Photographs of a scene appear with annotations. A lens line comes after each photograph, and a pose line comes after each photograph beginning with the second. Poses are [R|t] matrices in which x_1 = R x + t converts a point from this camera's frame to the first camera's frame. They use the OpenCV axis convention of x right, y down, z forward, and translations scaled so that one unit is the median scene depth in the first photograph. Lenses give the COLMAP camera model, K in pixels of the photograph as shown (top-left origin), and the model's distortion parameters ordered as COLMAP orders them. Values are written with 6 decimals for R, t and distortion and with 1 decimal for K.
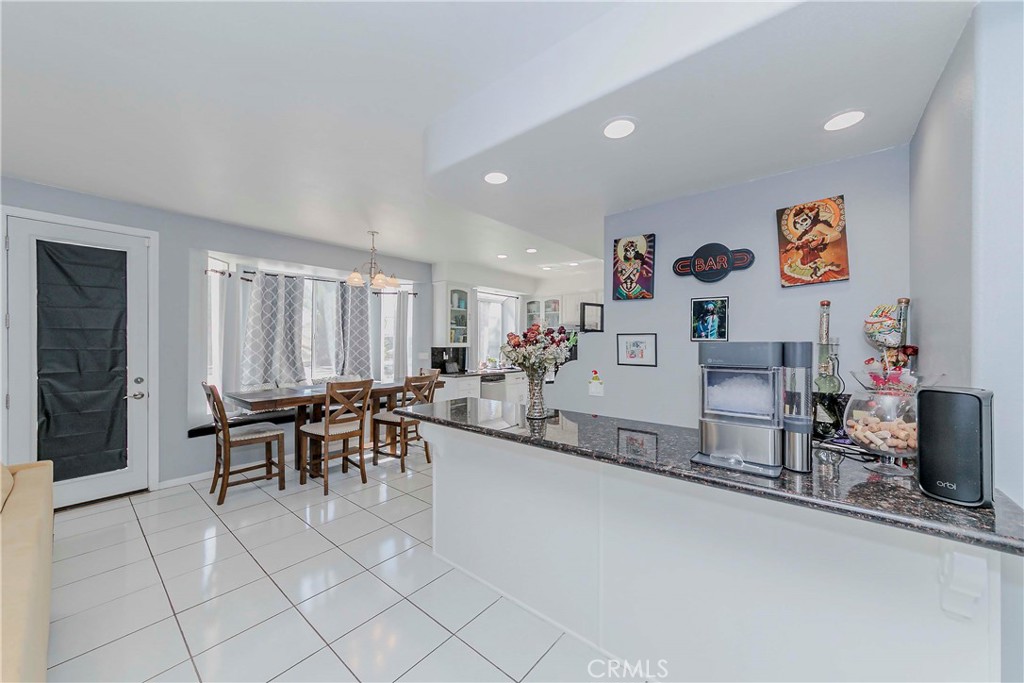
lens RADIAL K [[365.3, 0, 521.1], [0, 365.3, 342.5], [0, 0, 1]] dist [-0.003285, 0.000431]
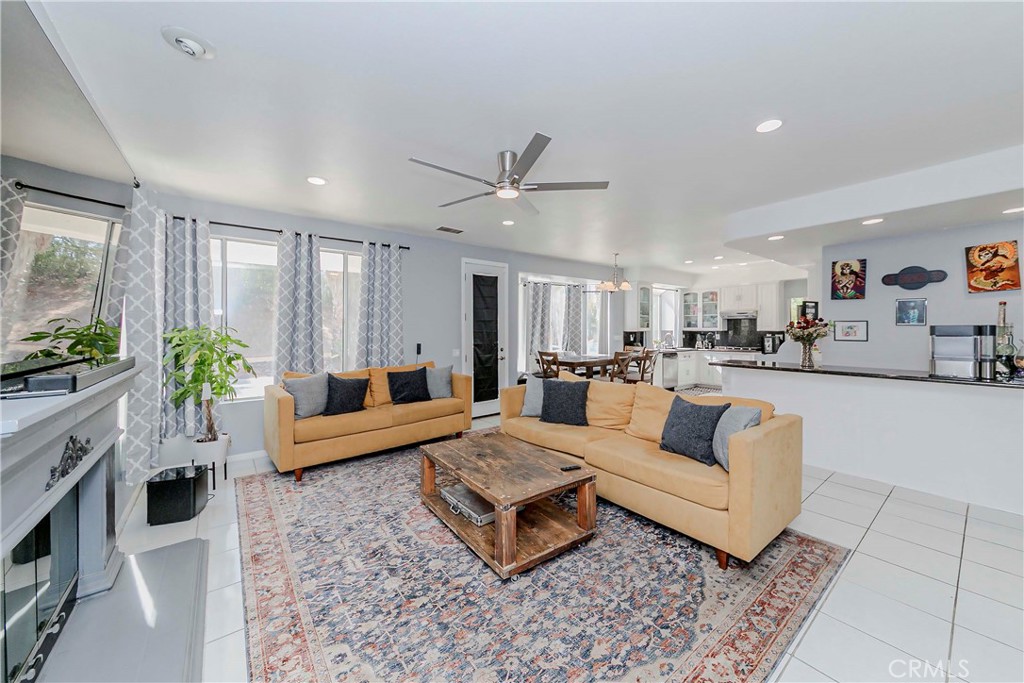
lens RADIAL K [[365.3, 0, 513.4], [0, 365.3, 329.1], [0, 0, 1]] dist [-0.003285, 0.000431]
pose [[0.971777, -0.002552, -0.235889, -0.583925], [0.003079, 0.999994, 0.001863, 0.002941], [0.235883, -0.002537, 0.971778, -0.704981]]
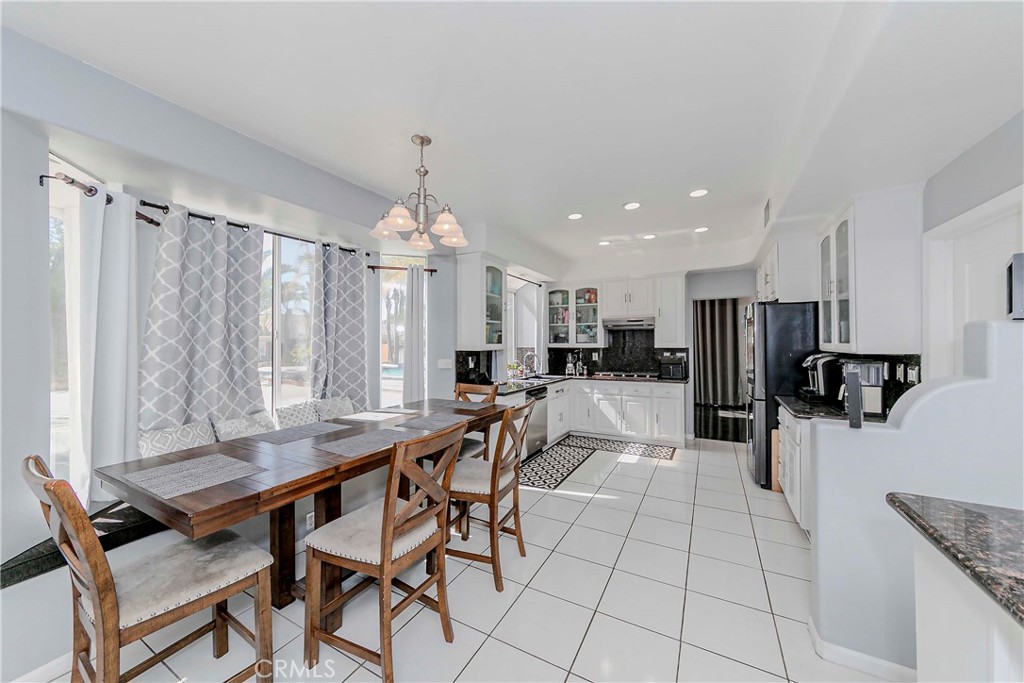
lens RADIAL K [[365.3, 0, 511.4], [0, 365.3, 344.4], [0, 0, 1]] dist [-0.003285, 0.000431]
pose [[0.985700, -0.006227, 0.168397, -0.466501], [0.005568, 0.999975, 0.004382, -0.002235], [-0.168420, -0.003382, 0.985709, 0.571630]]
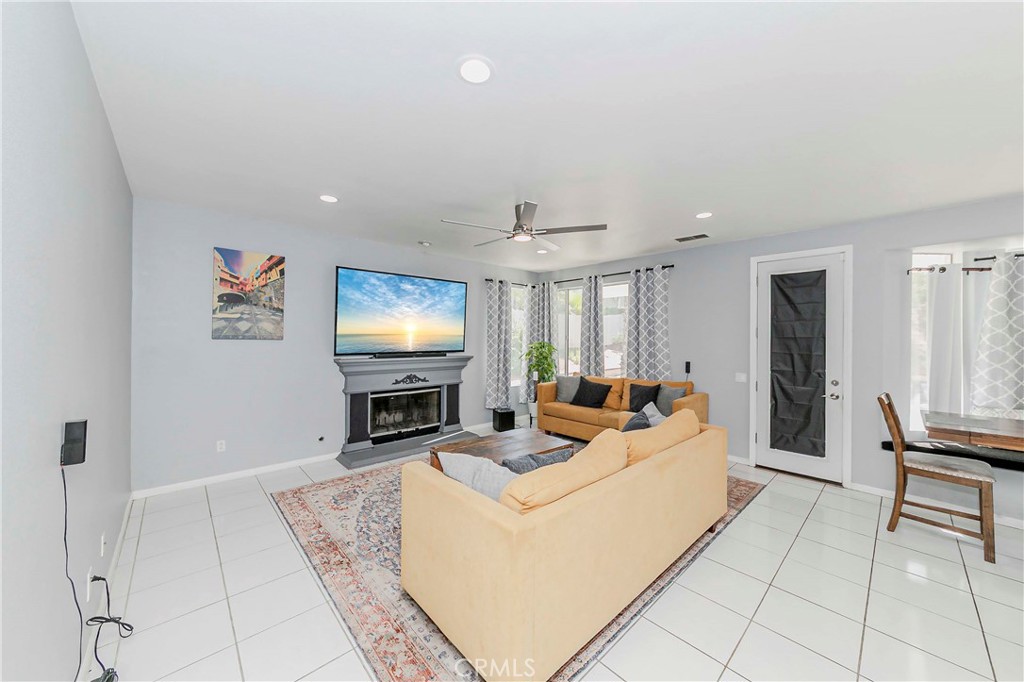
lens RADIAL K [[365.3, 0, 519.4], [0, 365.3, 338.3], [0, 0, 1]] dist [-0.003285, 0.000431]
pose [[-0.137833, -0.000515, -0.990455, 0.186482], [-0.012139, 0.999926, 0.001169, -0.021681], [0.990381, 0.012185, -0.137829, 0.198487]]
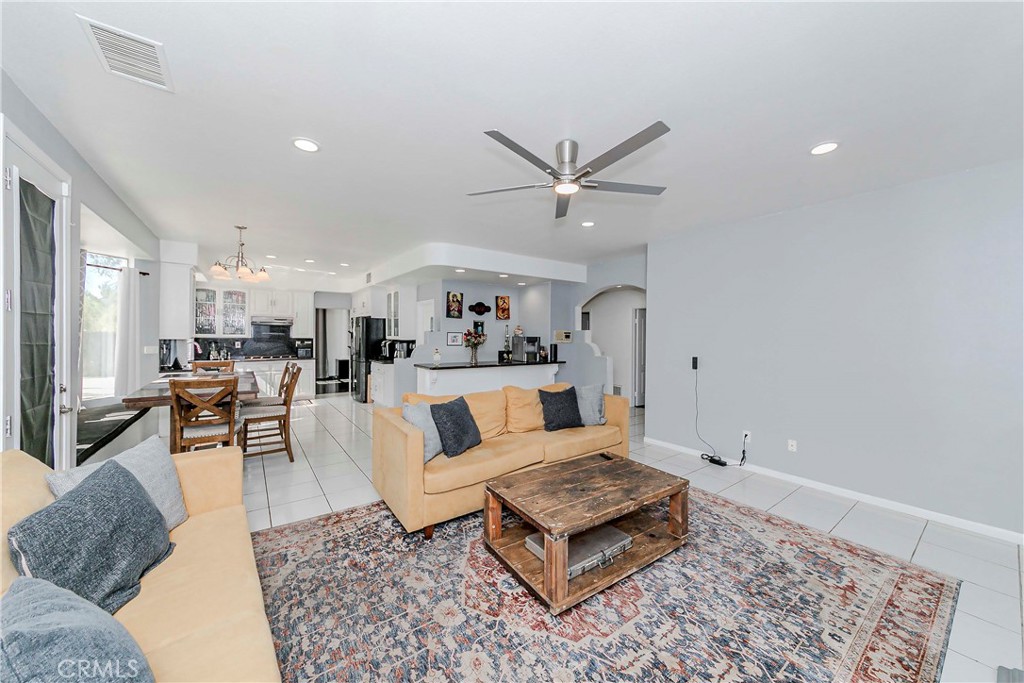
lens RADIAL K [[365.3, 0, 512.0], [0, 365.3, 340.2], [0, 0, 1]] dist [-0.003285, 0.000431]
pose [[0.277245, -0.008502, 0.960762, -1.501658], [-0.010011, 0.999881, 0.011737, -0.004972], [-0.960747, -0.012872, 0.277127, -0.025096]]
